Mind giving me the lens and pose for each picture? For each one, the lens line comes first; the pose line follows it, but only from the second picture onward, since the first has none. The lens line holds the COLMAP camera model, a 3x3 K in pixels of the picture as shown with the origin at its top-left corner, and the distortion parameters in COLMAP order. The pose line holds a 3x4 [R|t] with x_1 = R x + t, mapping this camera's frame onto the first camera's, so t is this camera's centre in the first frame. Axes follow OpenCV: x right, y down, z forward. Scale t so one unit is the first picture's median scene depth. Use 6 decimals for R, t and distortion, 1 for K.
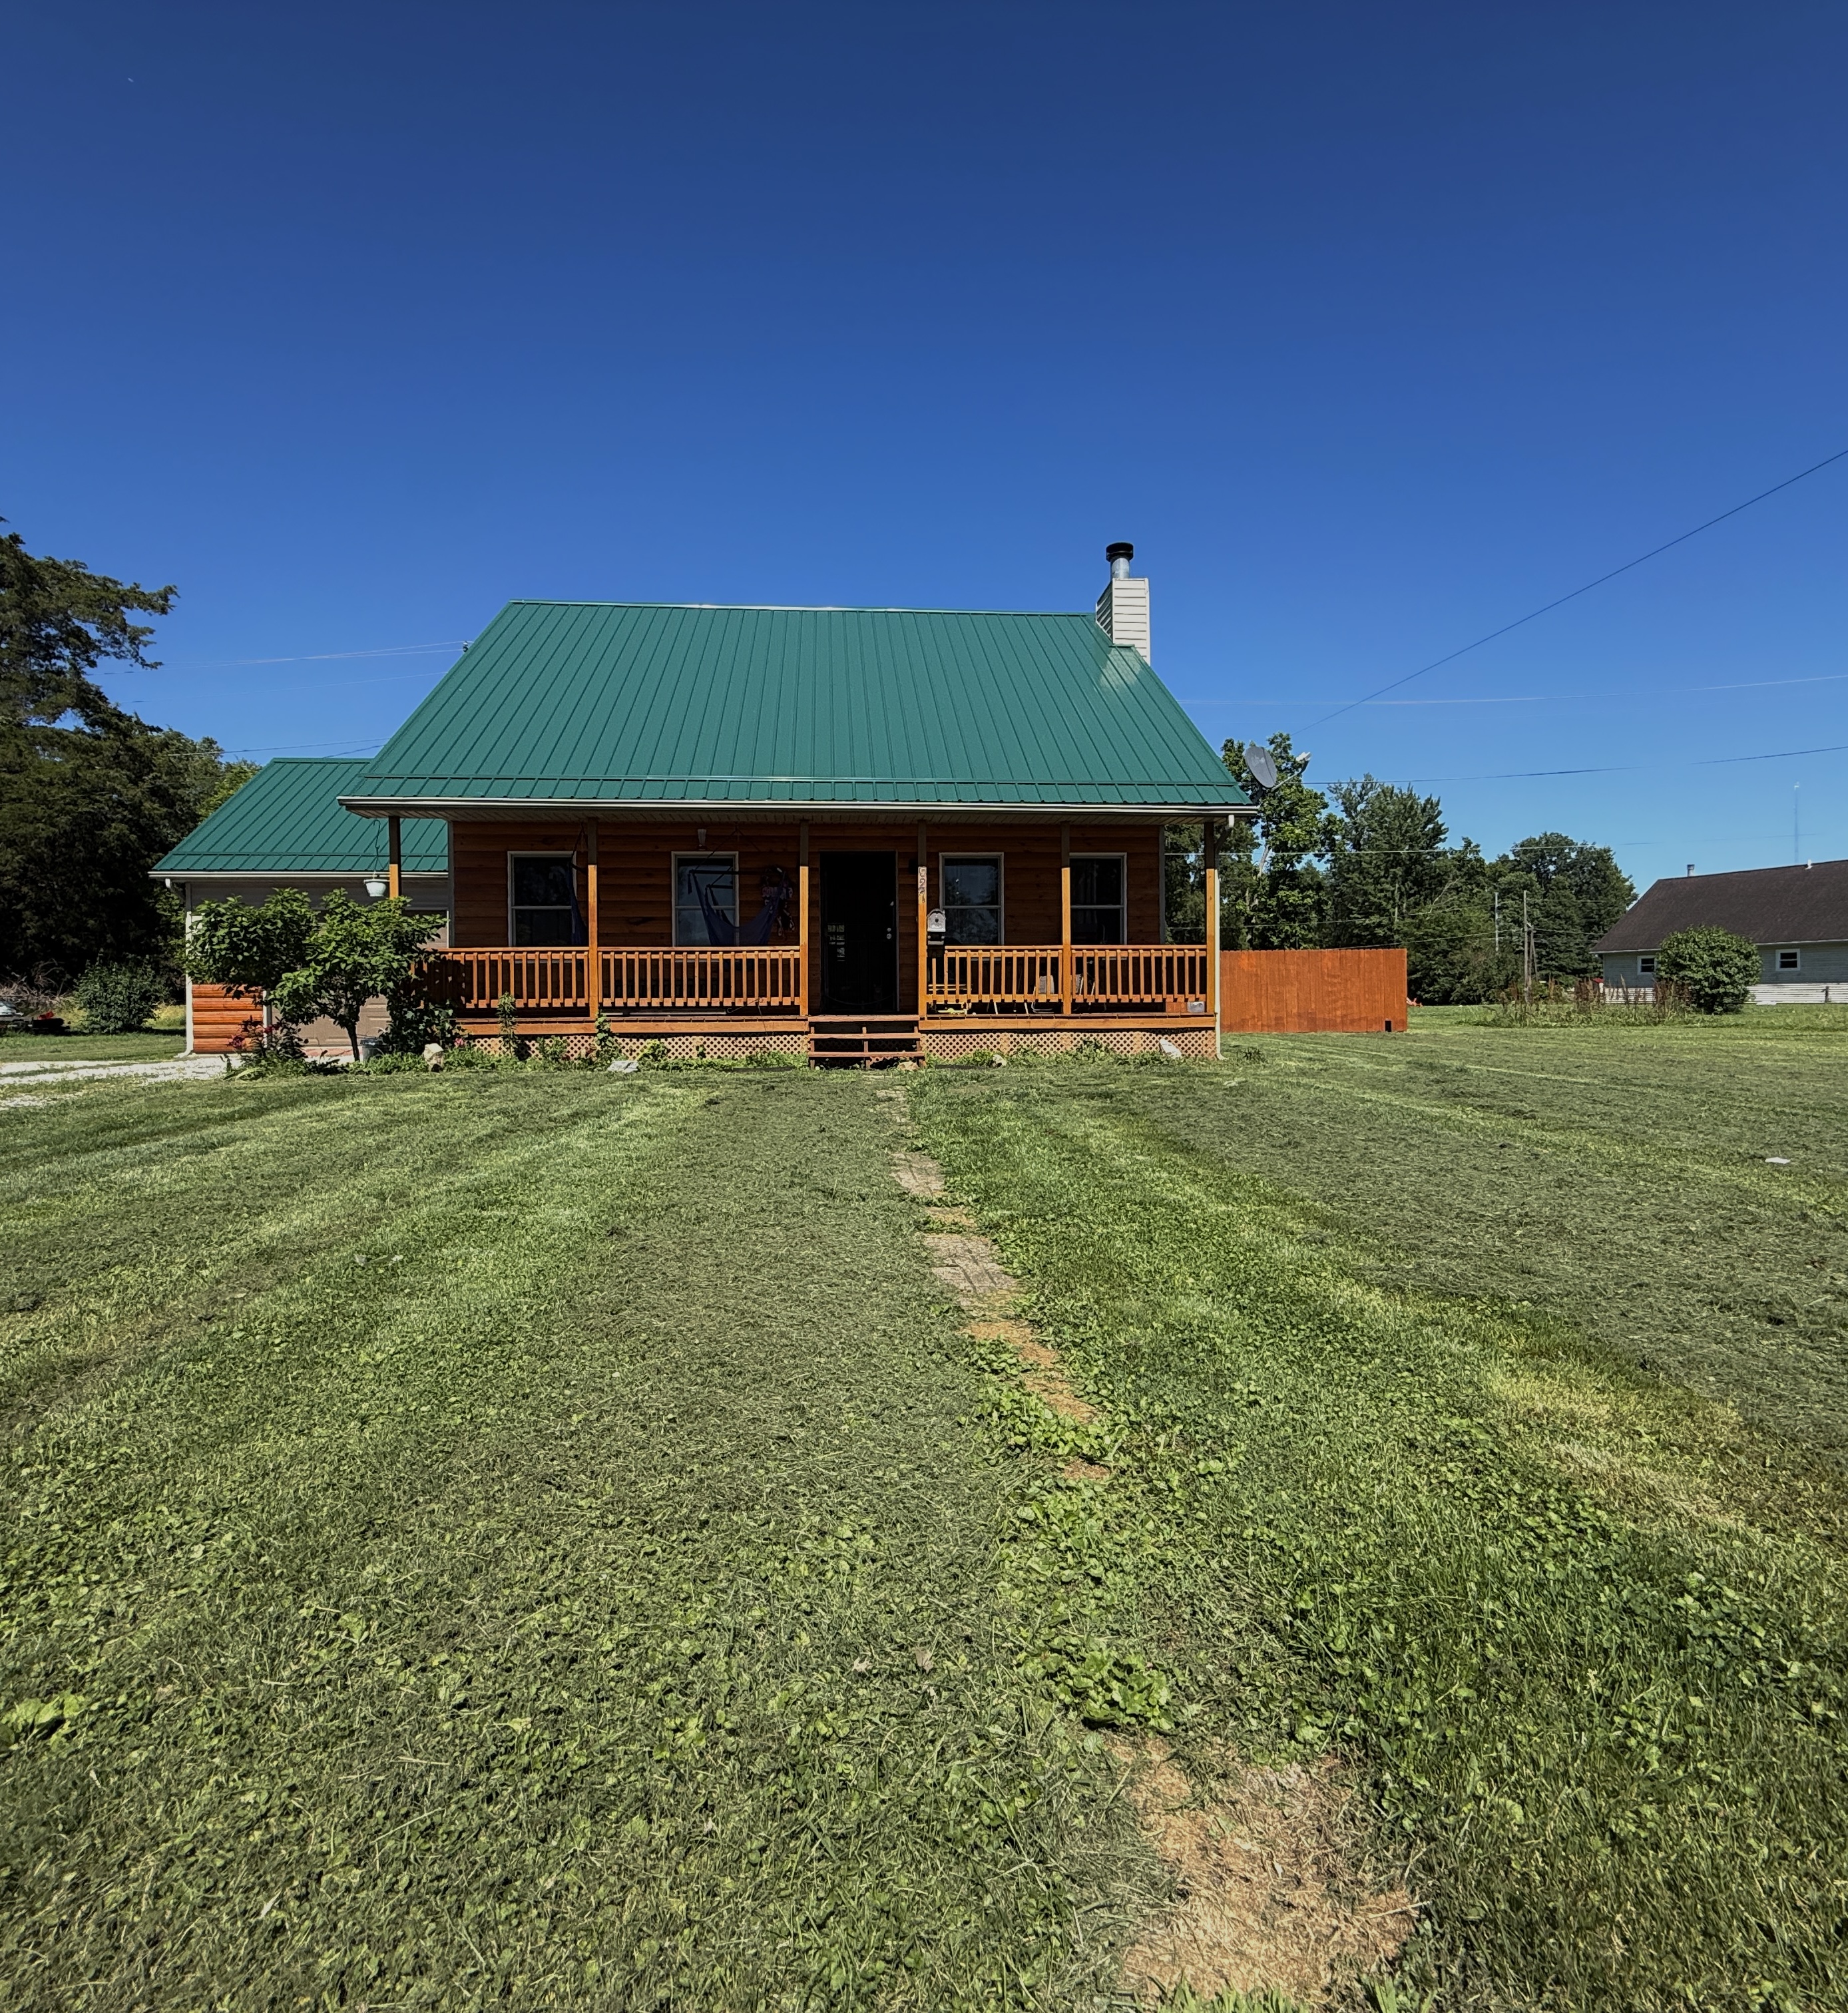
lens RADIAL K [[1081.6, 0, 922.8], [0, 1081.6, 1011.1], [0, 0, 1]] dist [0.007771, 0.003274]
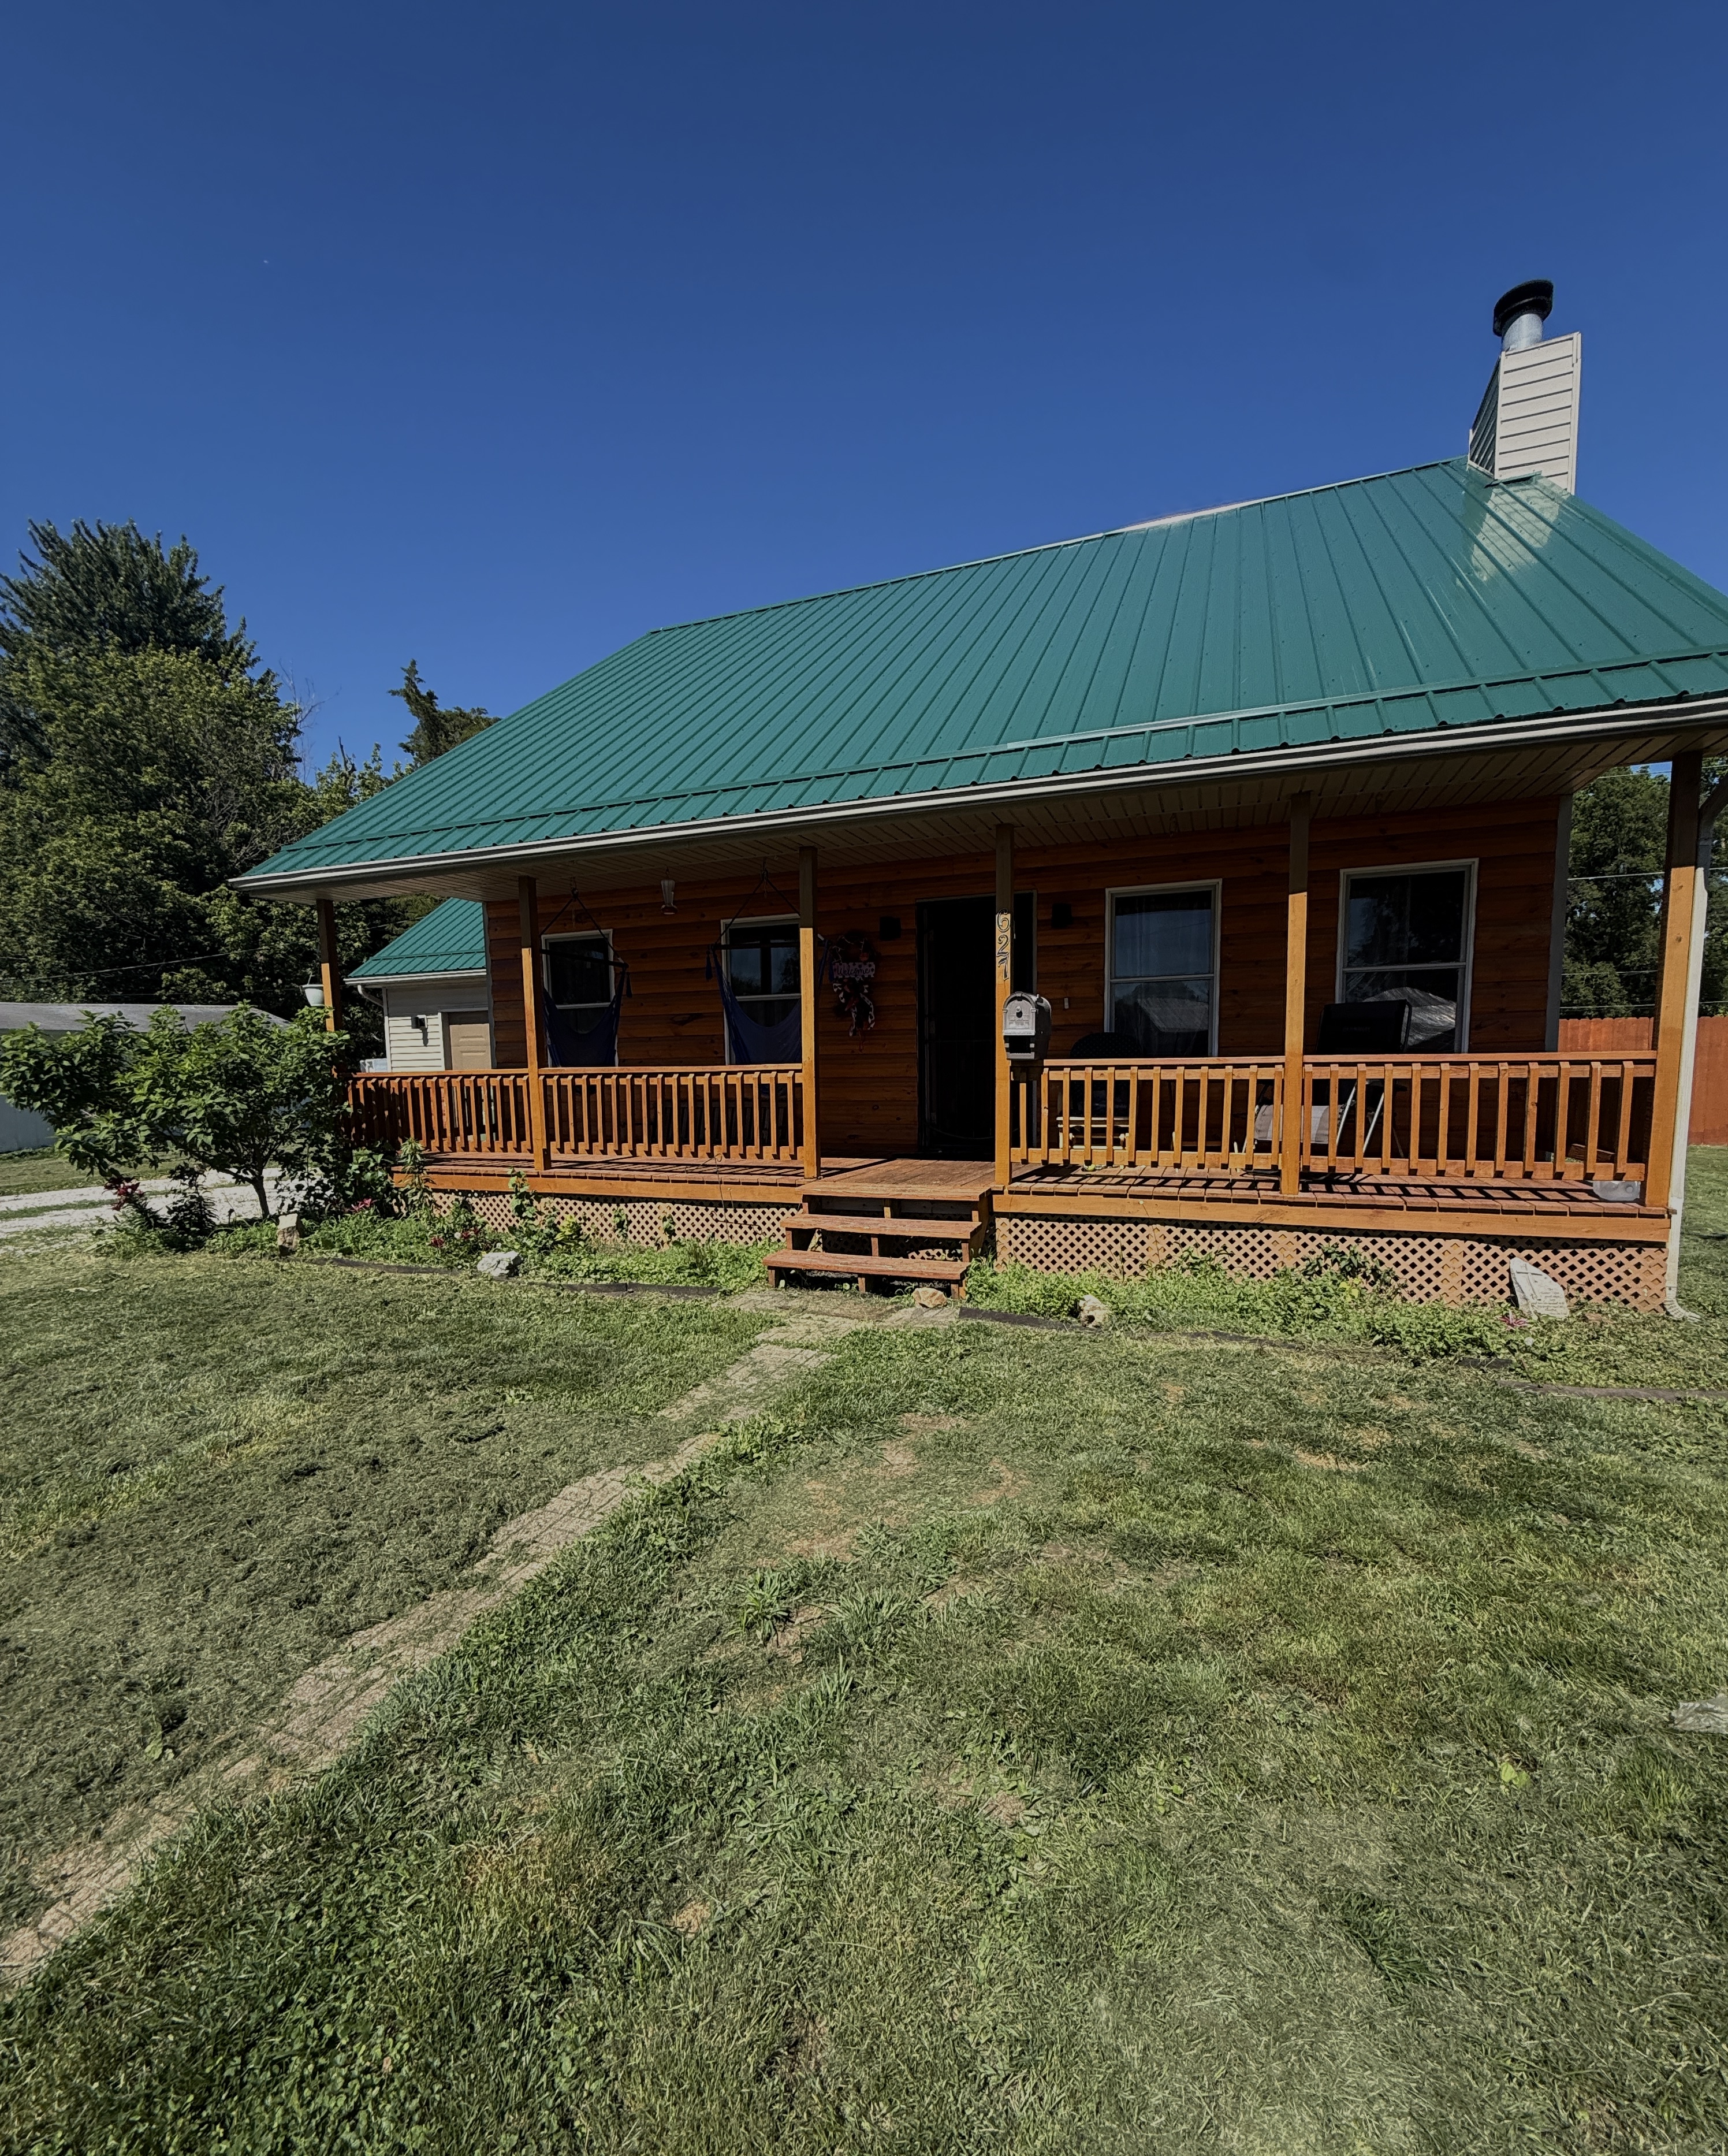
lens RADIAL K [[929.8, 0, 871.6], [0, 929.8, 1163.7], [0, 0, 1]] dist [-0.003150, 0.001997]
pose [[0.901801, 0.039642, -0.430330, 0.143185], [0.006958, 0.994323, 0.106179, -0.058031], [0.432096, -0.098747, 0.896405, 0.535957]]
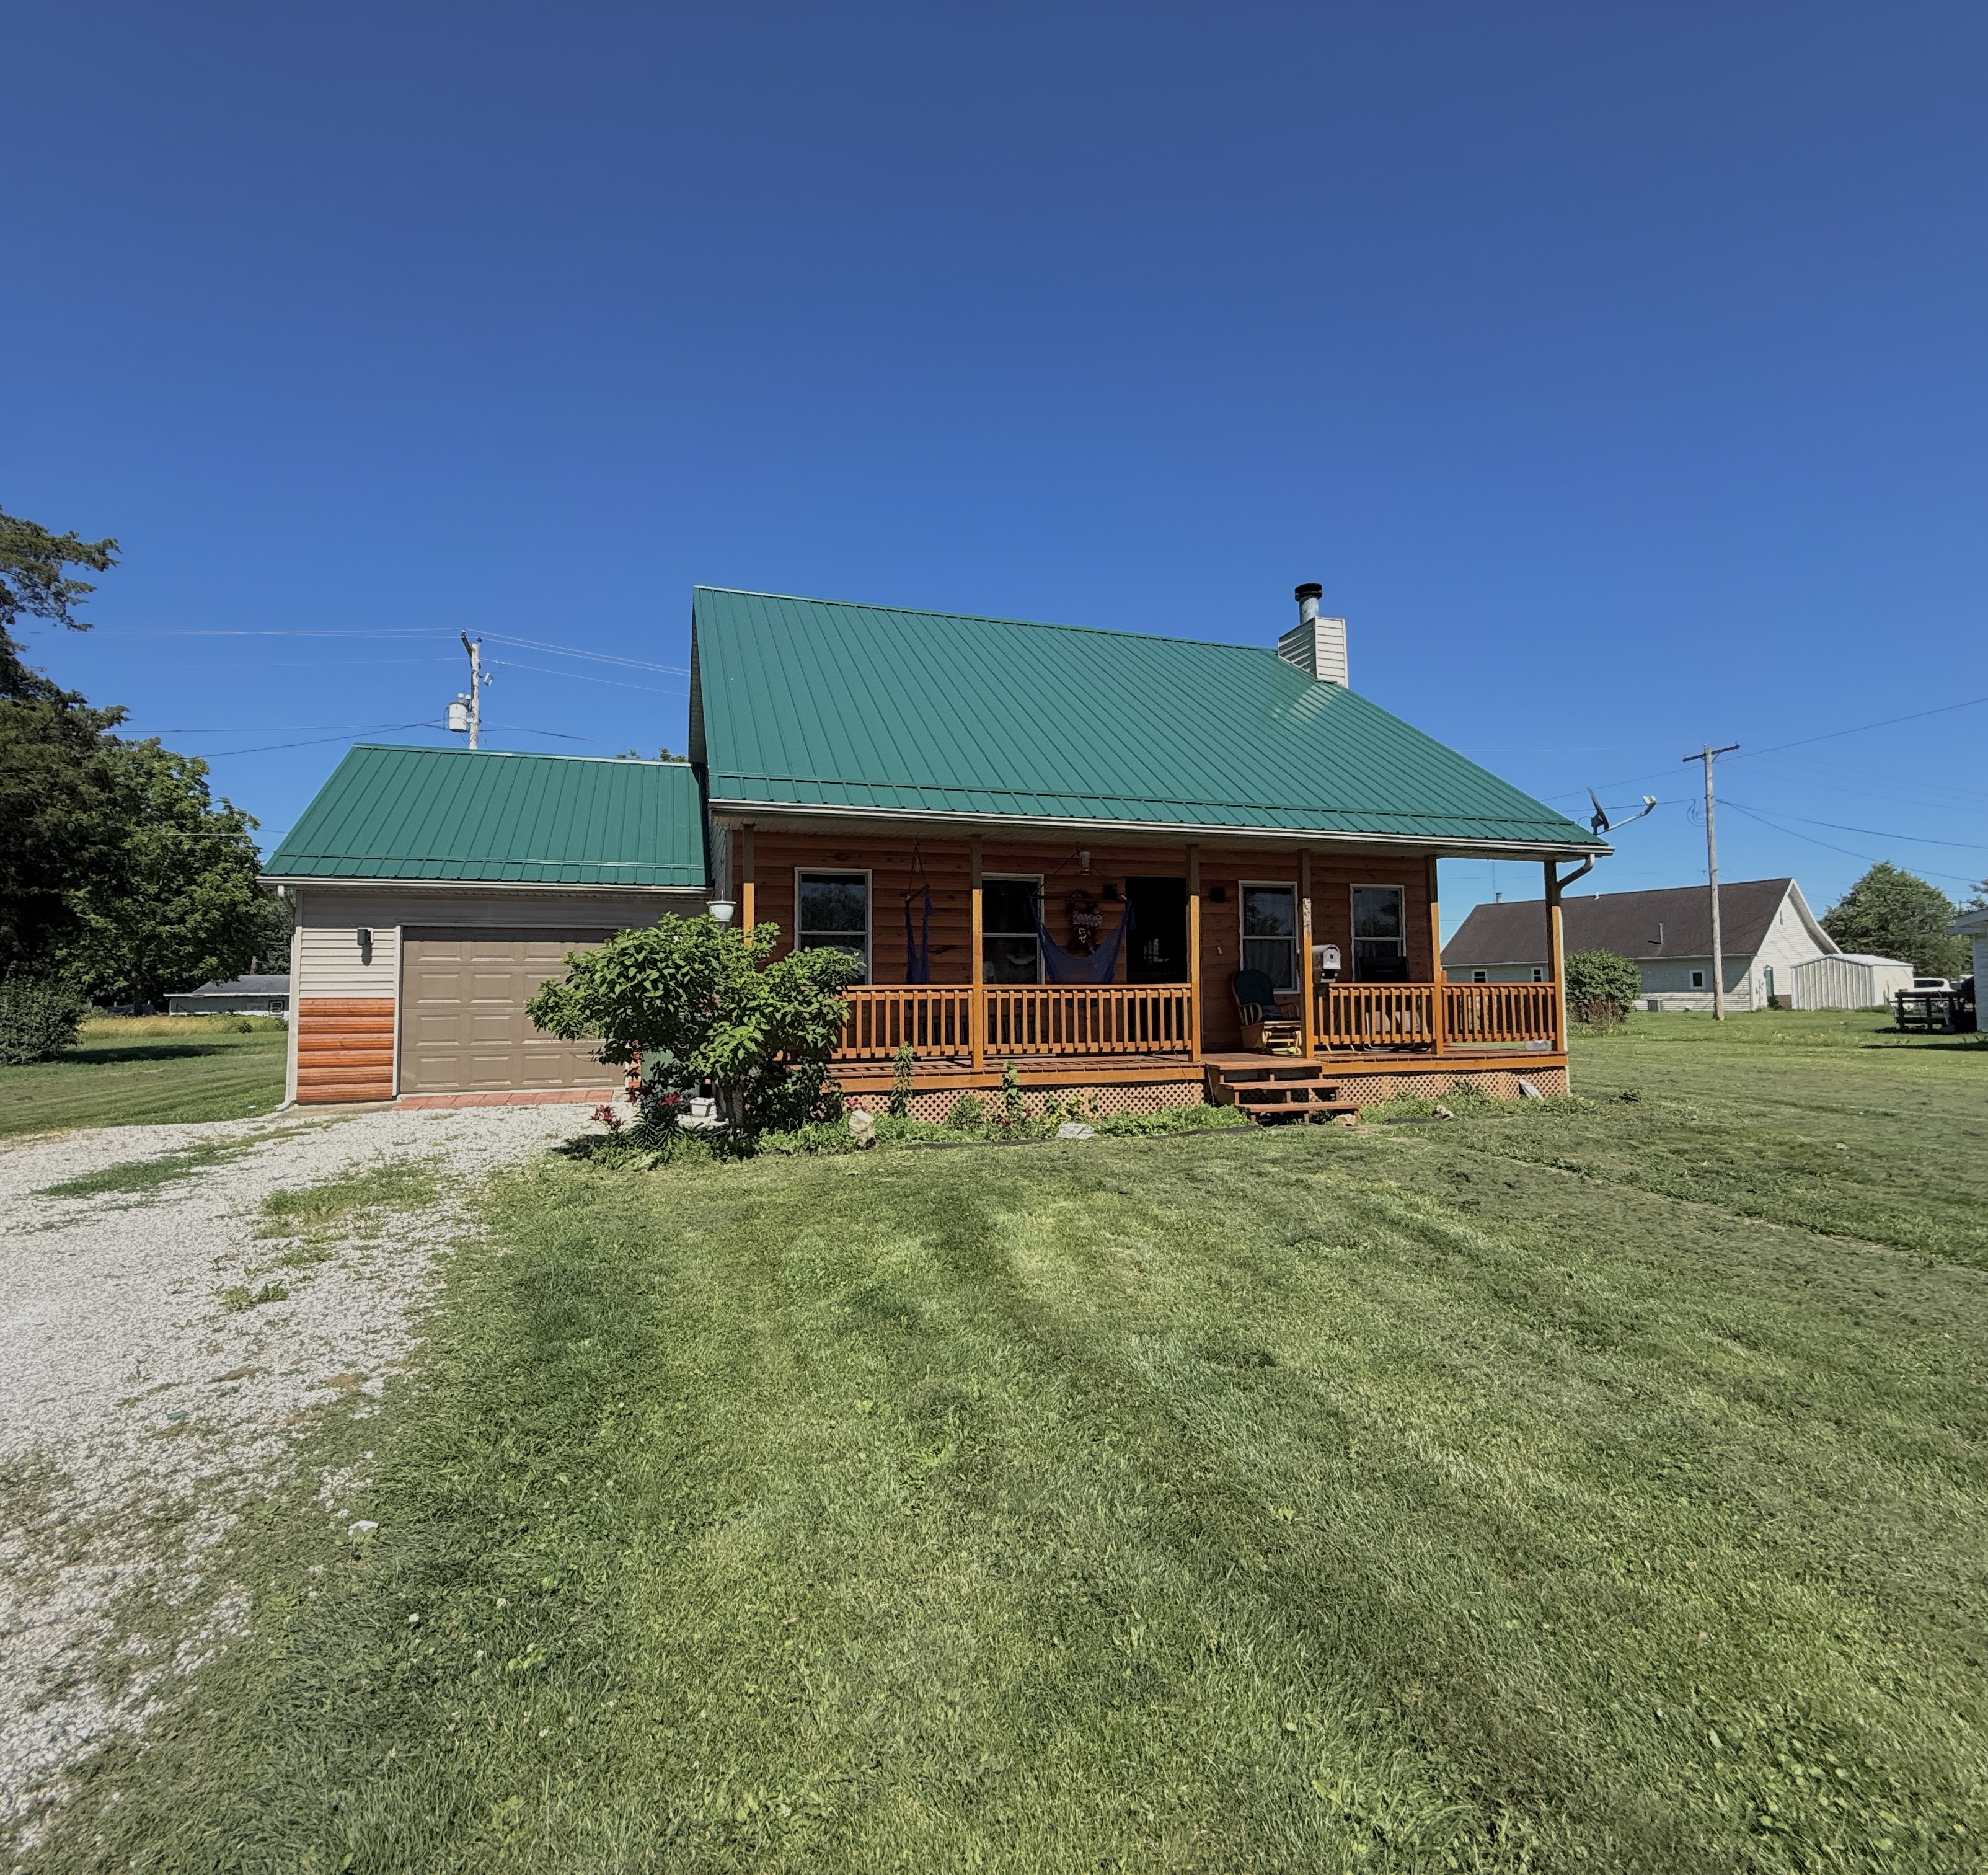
lens RADIAL K [[1010.6, 0, 975.3], [0, 1010.6, 938.6], [0, 0, 1]] dist [-0.005213, 0.003590]
pose [[0.975203, 0.012449, 0.220960, -0.464891], [0.003132, 0.997540, -0.070025, -0.038550], [-0.221289, 0.068981, 0.972766, 0.216031]]
